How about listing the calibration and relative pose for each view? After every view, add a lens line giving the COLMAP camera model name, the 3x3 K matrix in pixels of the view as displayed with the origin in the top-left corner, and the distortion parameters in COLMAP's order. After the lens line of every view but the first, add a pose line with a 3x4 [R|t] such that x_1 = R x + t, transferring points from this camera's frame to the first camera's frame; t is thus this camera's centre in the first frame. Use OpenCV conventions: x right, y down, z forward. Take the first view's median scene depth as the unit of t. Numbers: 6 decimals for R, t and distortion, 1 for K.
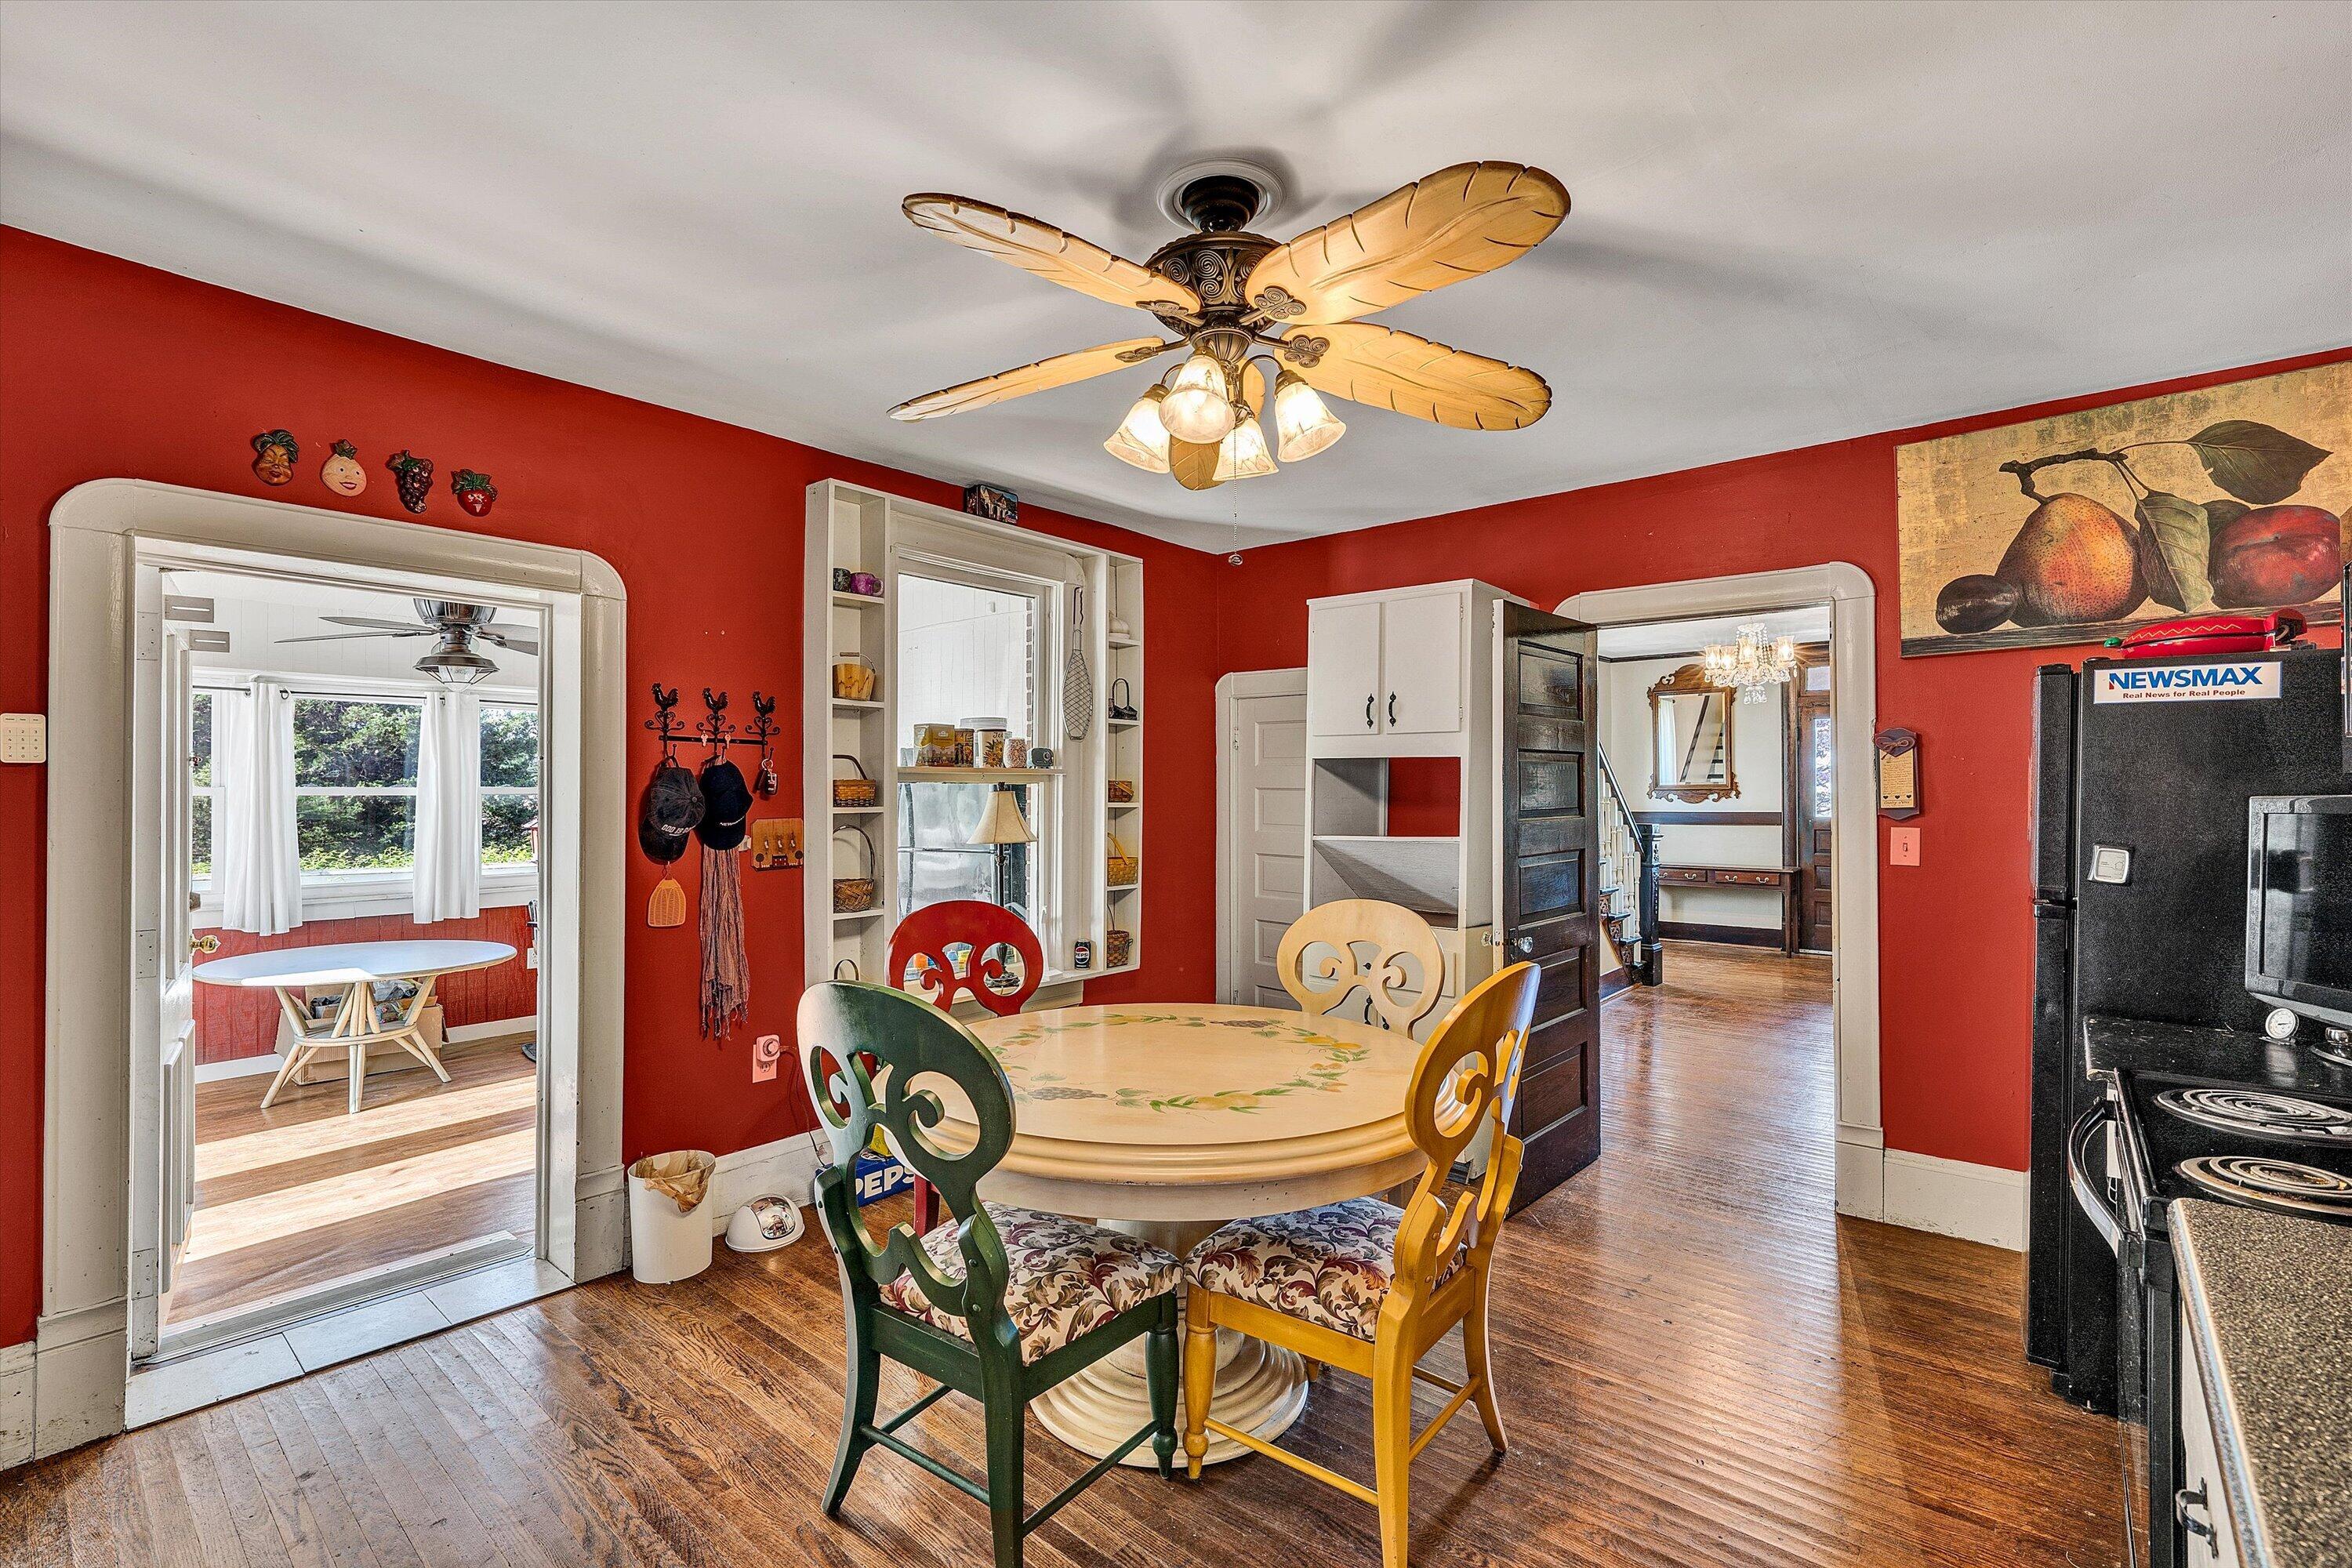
lens RADIAL K [[1044.3, 0, 1177.1], [0, 1044.3, 788.4], [0, 0, 1]] dist [0.001203, -0.000102]
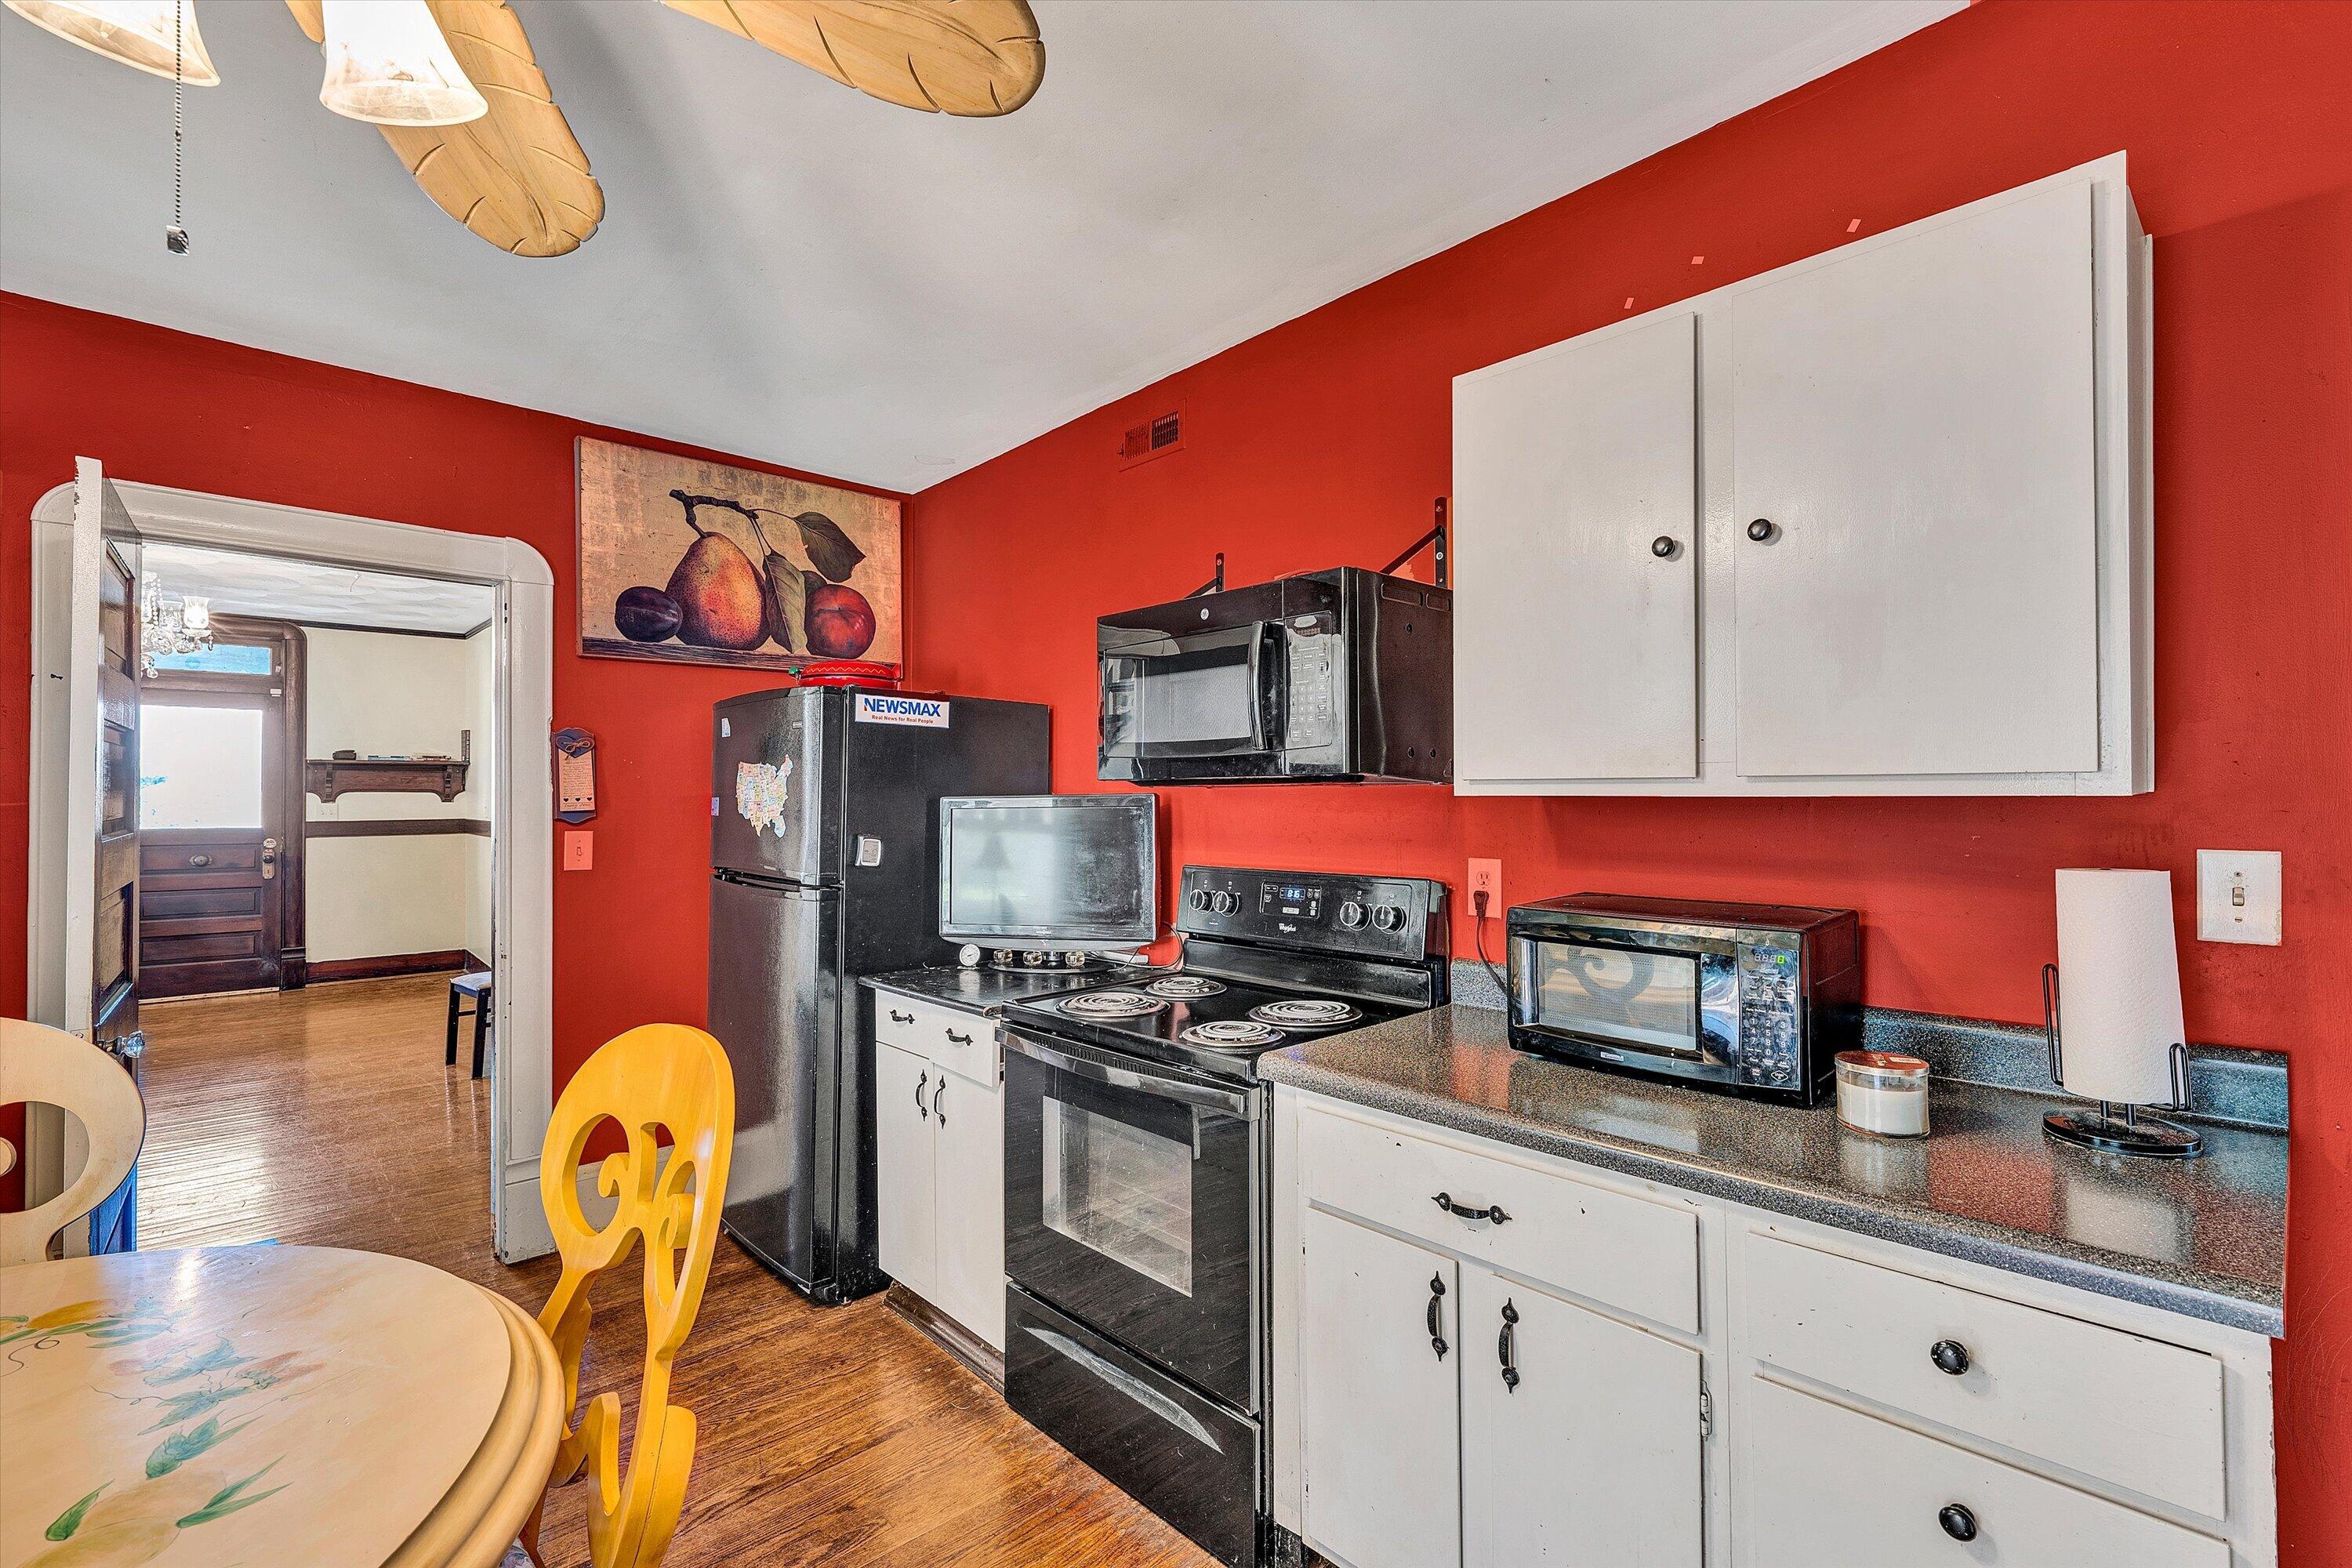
lens RADIAL K [[1044.3, 0, 1177.2], [0, 1044.3, 788.0], [0, 0, 1]] dist [0.001203, -0.000102]
pose [[0.103156, 0.010985, 0.994605, -0.237858], [-0.002300, 0.999939, -0.010806, 0.007514], [-0.994663, -0.001172, 0.103174, 0.395409]]
